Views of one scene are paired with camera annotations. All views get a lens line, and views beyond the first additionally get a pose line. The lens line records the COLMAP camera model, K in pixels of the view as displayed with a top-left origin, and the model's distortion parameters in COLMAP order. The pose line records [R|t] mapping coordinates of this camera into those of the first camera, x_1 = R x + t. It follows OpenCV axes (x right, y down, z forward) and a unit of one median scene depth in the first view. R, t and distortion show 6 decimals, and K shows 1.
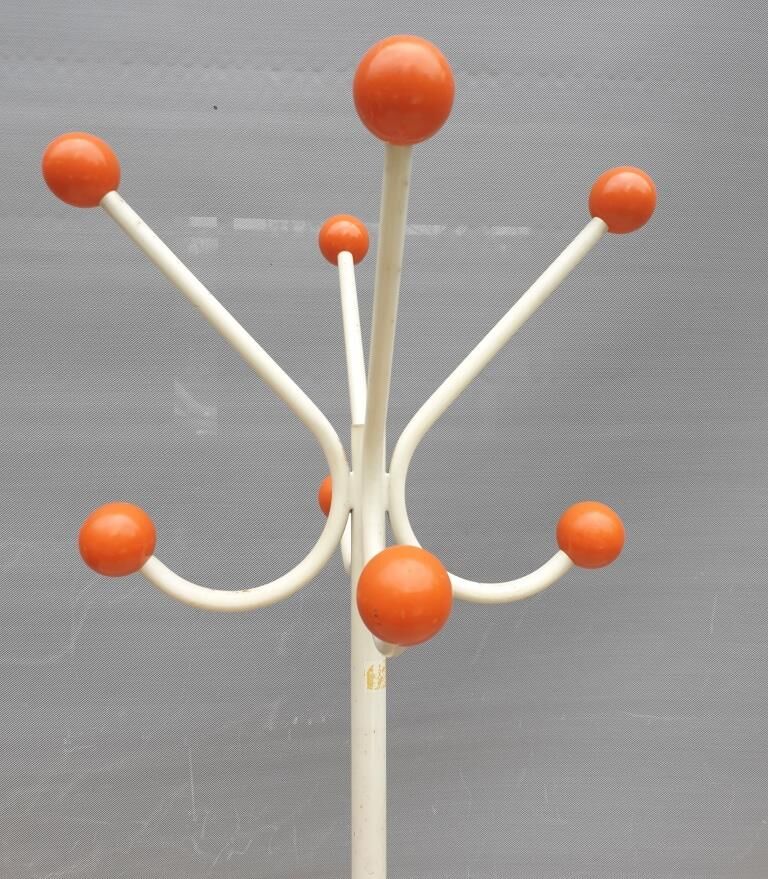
lens RADIAL K [[766.7, 0, 385.3], [0, 766.7, 368.7], [0, 0, 1]] dist [0.019104, -0.021205]
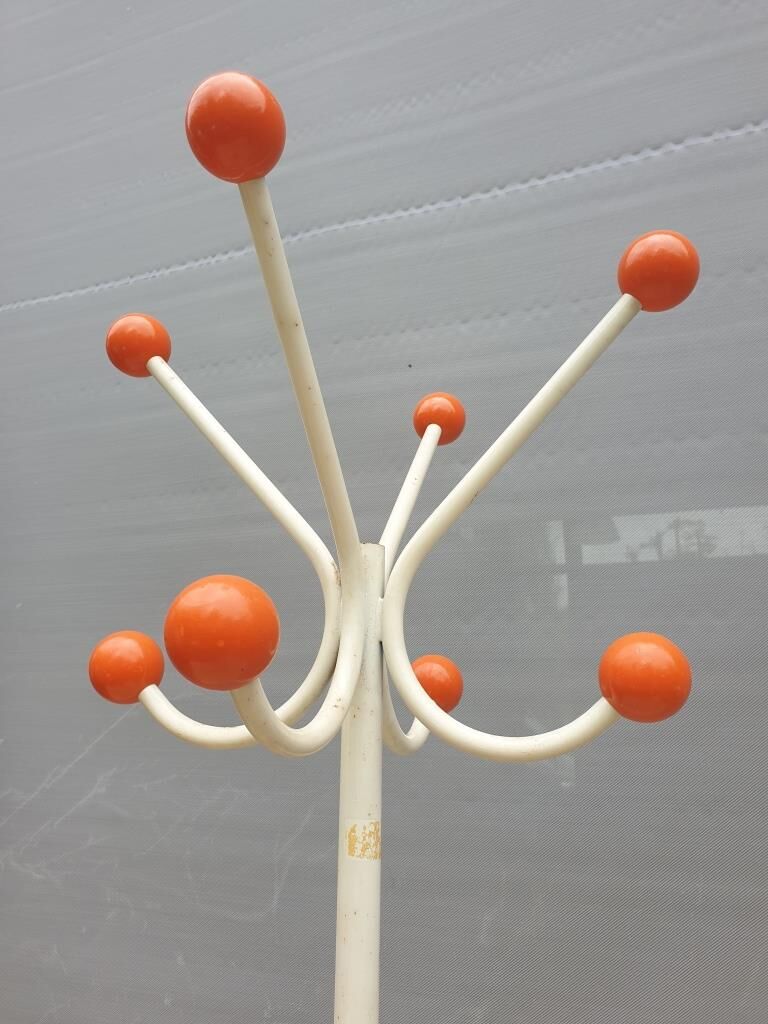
lens RADIAL K [[780.7, 0, 404.4], [0, 780.7, 514.9], [0, 0, 1]] dist [-0.009352, 0.000035]
pose [[0.895737, -0.107749, -0.431330, 0.419240], [-0.009024, 0.965580, -0.259949, 0.275706], [0.444493, 0.236738, 0.863934, 0.216539]]
